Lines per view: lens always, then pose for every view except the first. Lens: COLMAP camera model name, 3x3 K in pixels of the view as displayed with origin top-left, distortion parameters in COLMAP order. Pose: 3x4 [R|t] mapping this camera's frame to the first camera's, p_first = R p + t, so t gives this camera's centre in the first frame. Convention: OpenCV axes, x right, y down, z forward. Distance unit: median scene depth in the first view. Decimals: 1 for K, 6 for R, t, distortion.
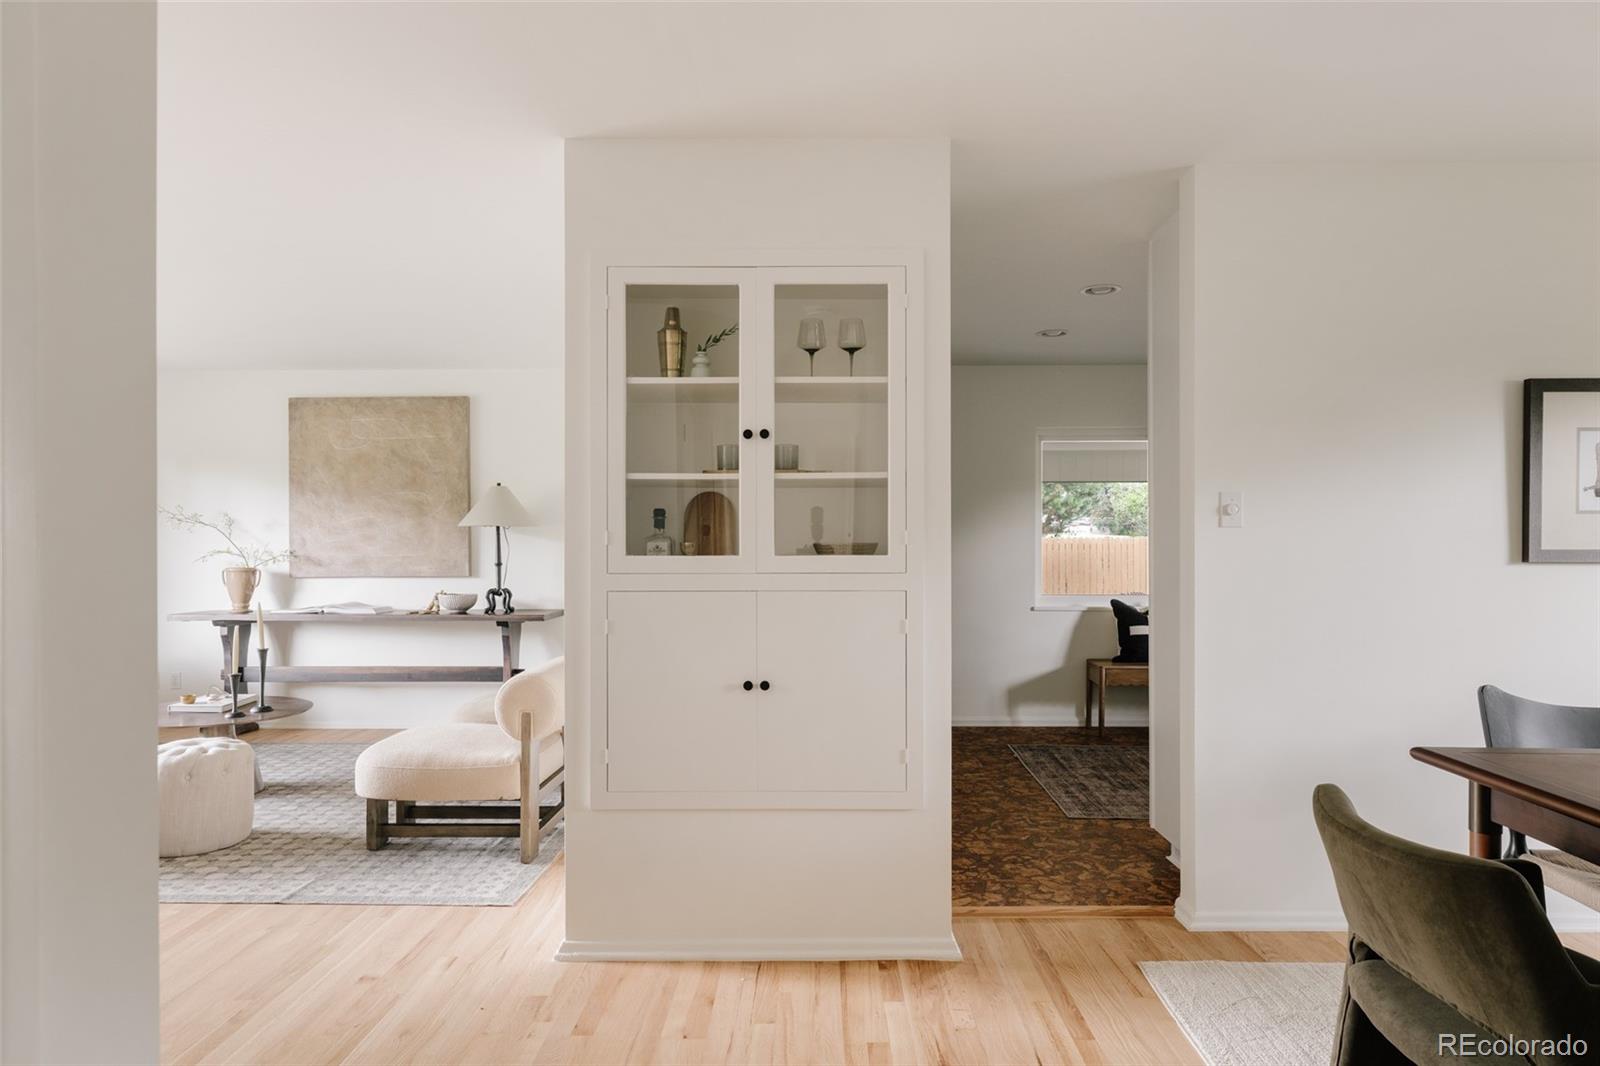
lens RADIAL K [[972.4, 0, 810.1], [0, 972.4, 544.4], [0, 0, 1]] dist [0.002281, 0.000980]
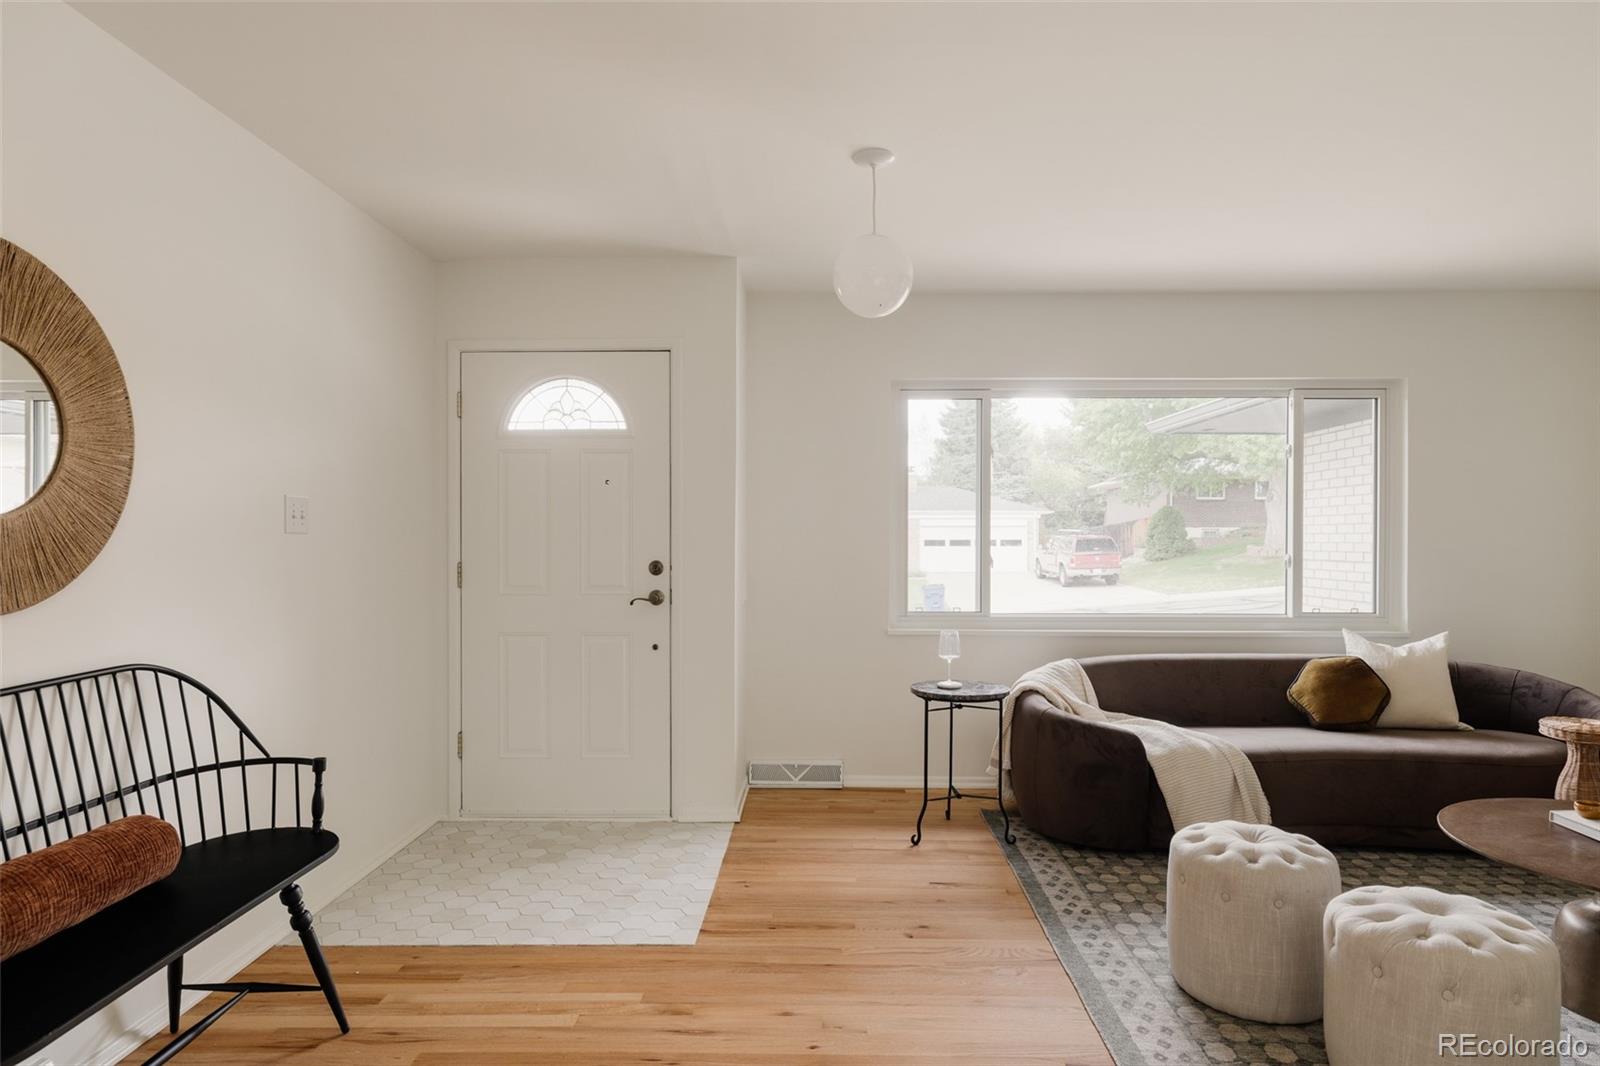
lens RADIAL K [[905.7, 0, 803.9], [0, 905.7, 541.1], [0, 0, 1]] dist [0.001666, 0.001193]
pose [[-0.005187, 0.007038, -0.999962, -0.087283], [0.000875, 0.999975, 0.007034, -0.000116], [0.999986, -0.000839, -0.005193, 0.421120]]
